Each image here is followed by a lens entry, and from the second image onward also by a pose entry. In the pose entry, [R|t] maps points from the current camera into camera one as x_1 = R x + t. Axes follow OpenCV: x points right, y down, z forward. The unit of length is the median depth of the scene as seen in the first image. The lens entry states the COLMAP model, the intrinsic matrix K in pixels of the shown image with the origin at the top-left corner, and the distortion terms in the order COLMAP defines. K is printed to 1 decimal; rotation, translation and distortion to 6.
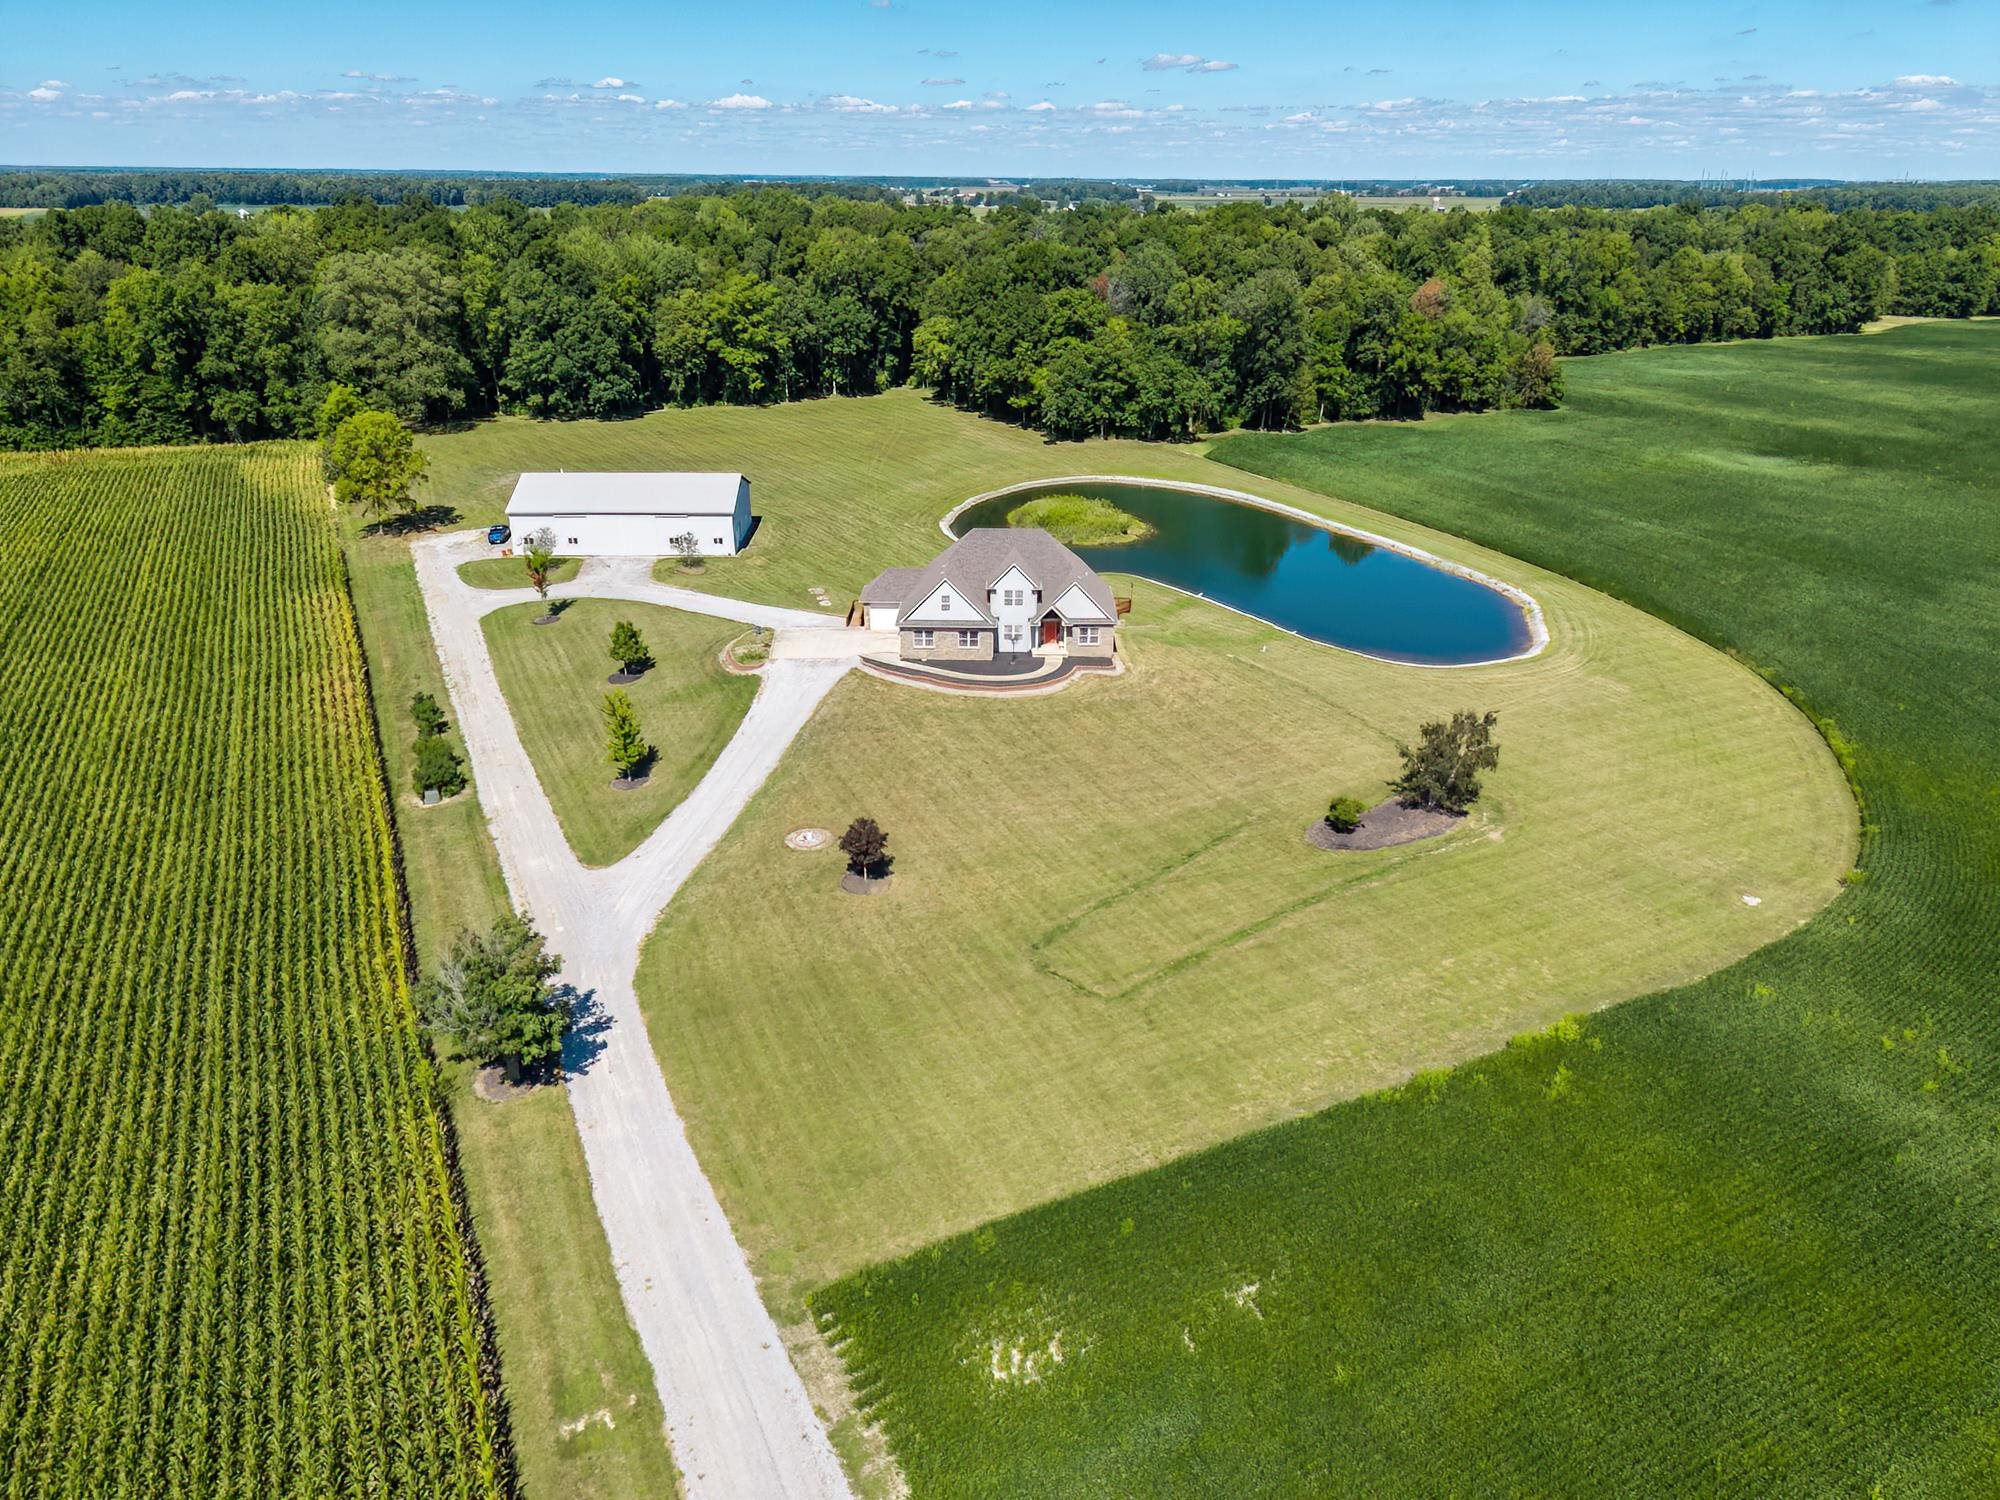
lens RADIAL K [[1348.3, 0, 1019.1], [0, 1348.3, 744.0], [0, 0, 1]] dist [0.045661, -0.030270]
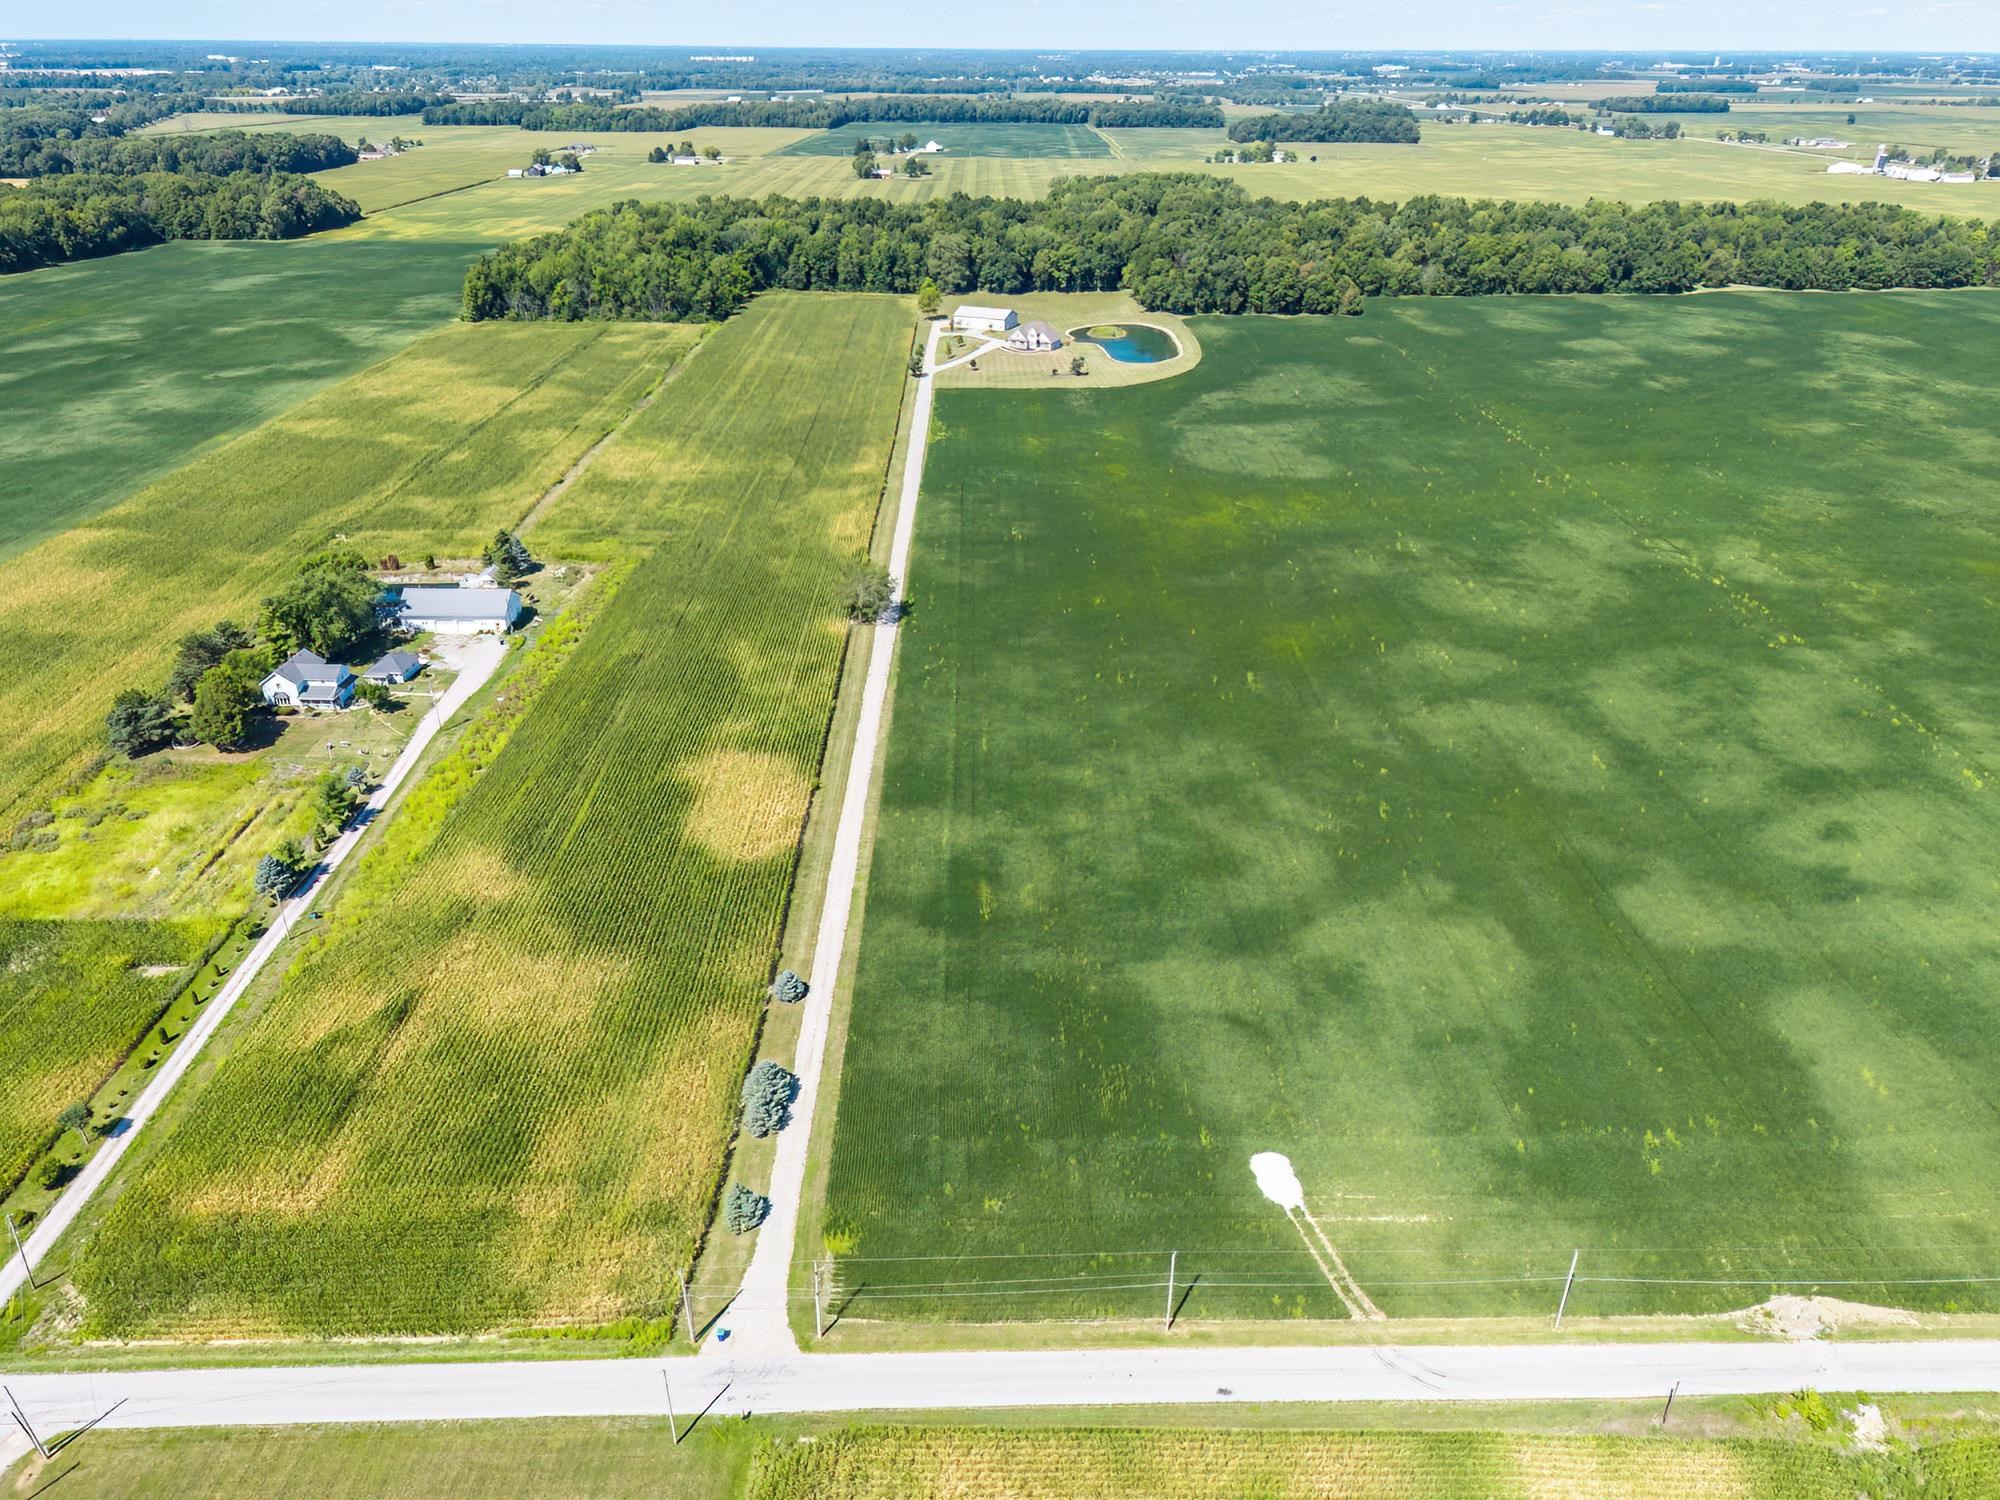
lens RADIAL K [[1348.3, 0, 1004.1], [0, 1348.3, 748.1], [0, 0, 1]] dist [0.045661, -0.030270]
pose [[0.901040, 0.198909, -0.385438, 1.097478], [-0.168509, 0.979374, 0.111492, 0.432149], [0.399665, -0.035509, 0.915973, -1.873681]]
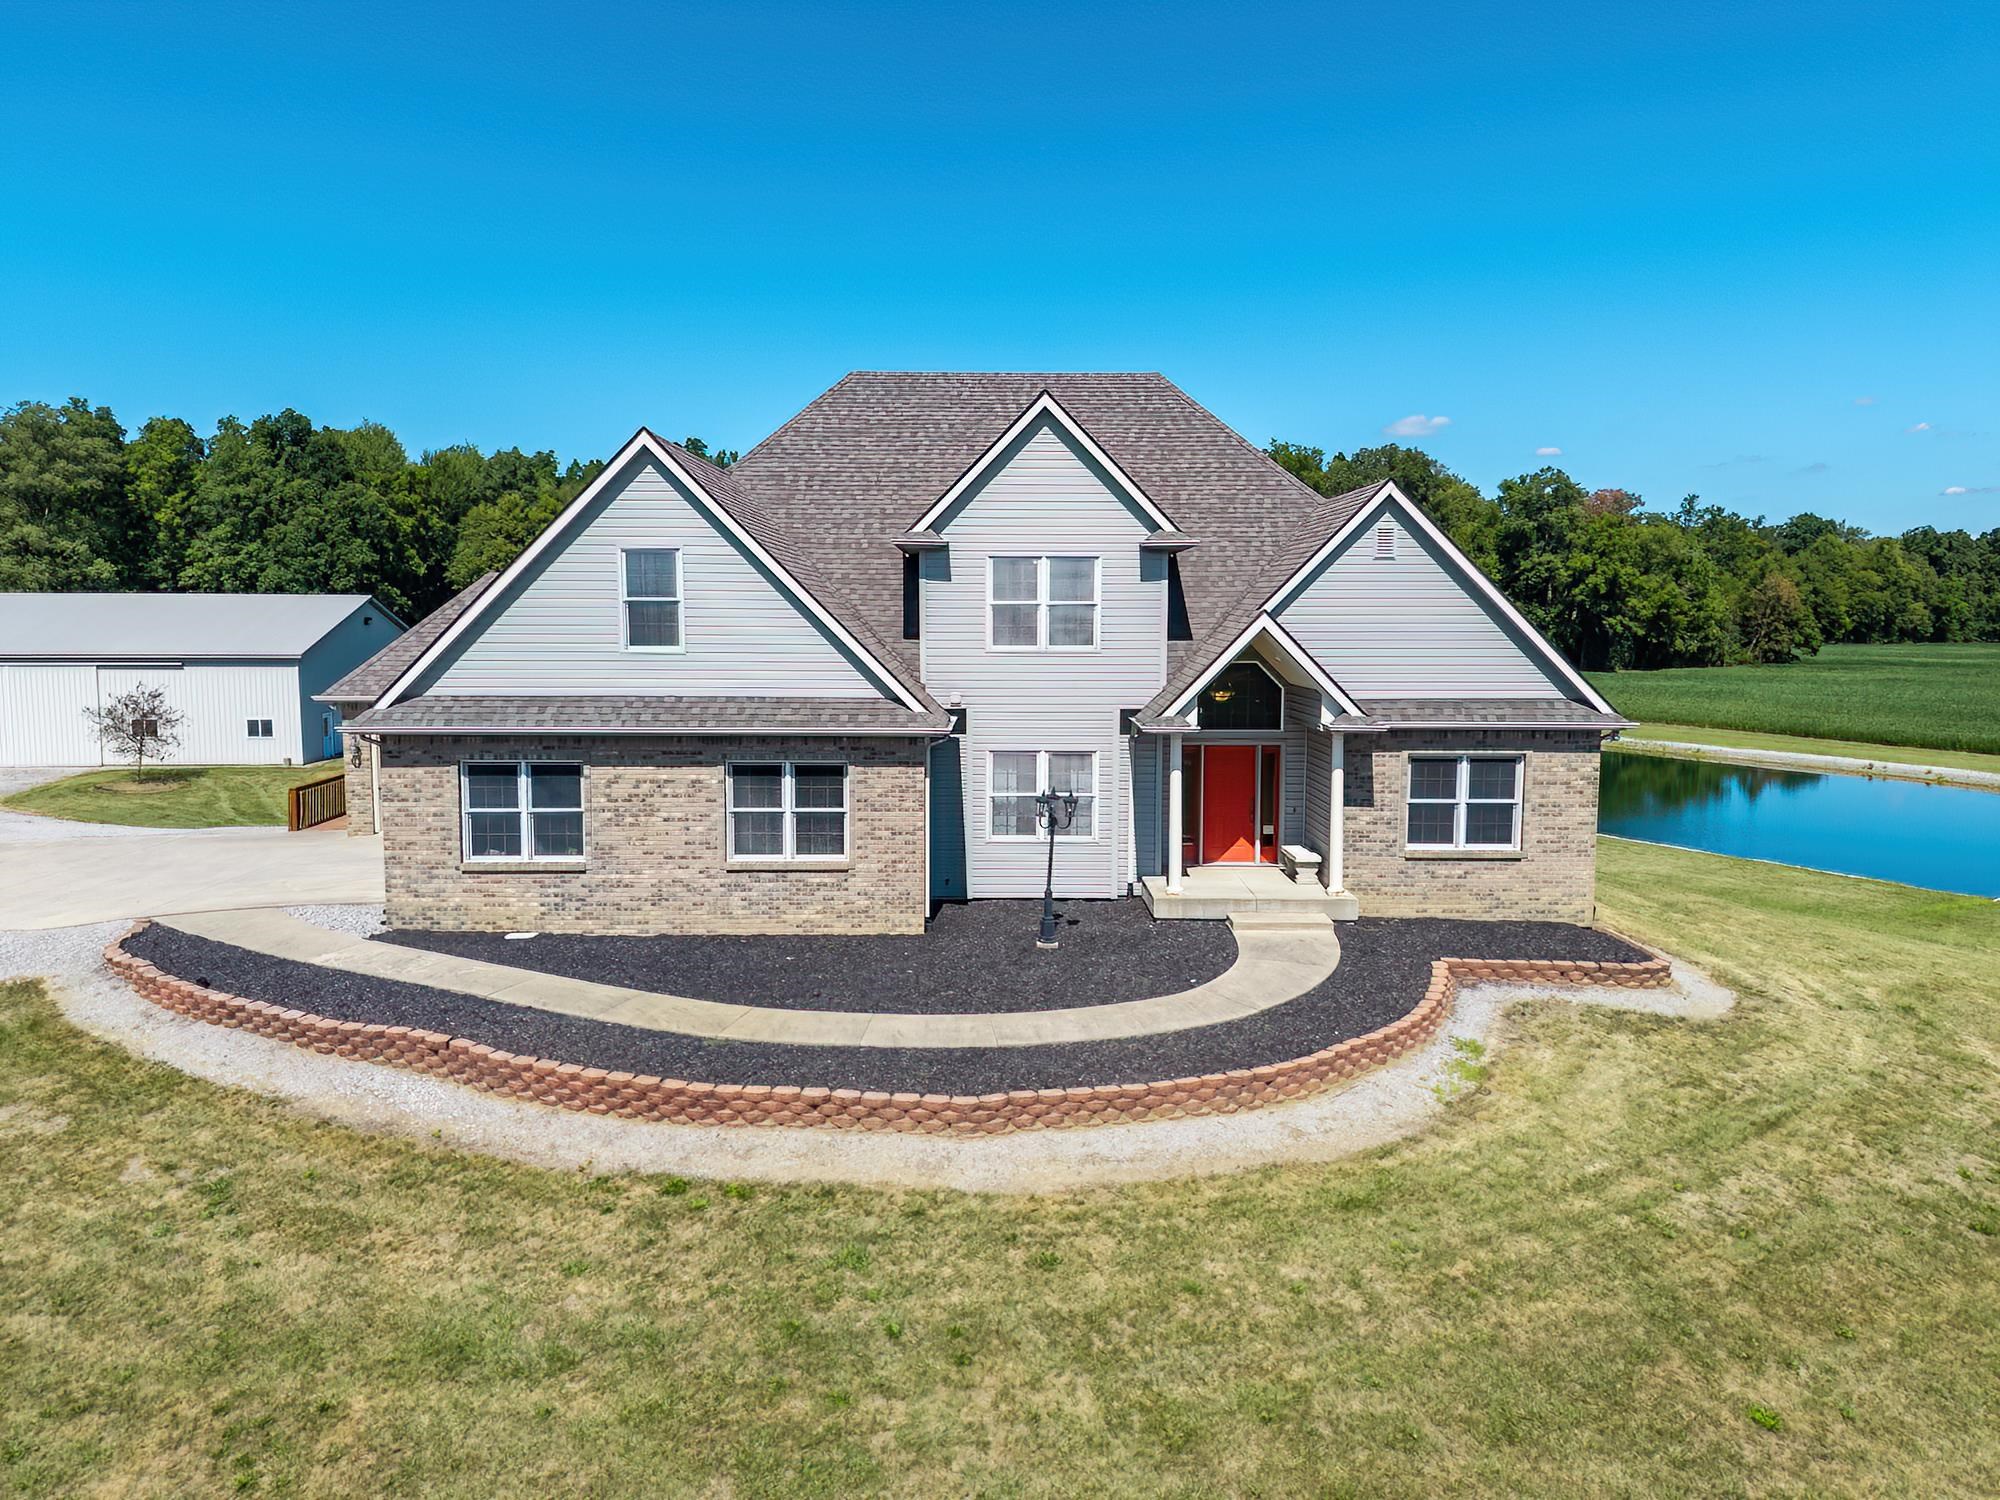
lens RADIAL K [[1348.3, 0, 1011.0], [0, 1348.3, 746.1], [0, 0, 1]] dist [0.045661, -0.030270]
pose [[0.999909, -0.004924, 0.012556, -0.005848], [0.008404, 0.955608, -0.294521, -0.018453], [-0.010548, 0.294600, 0.955563, 0.441534]]
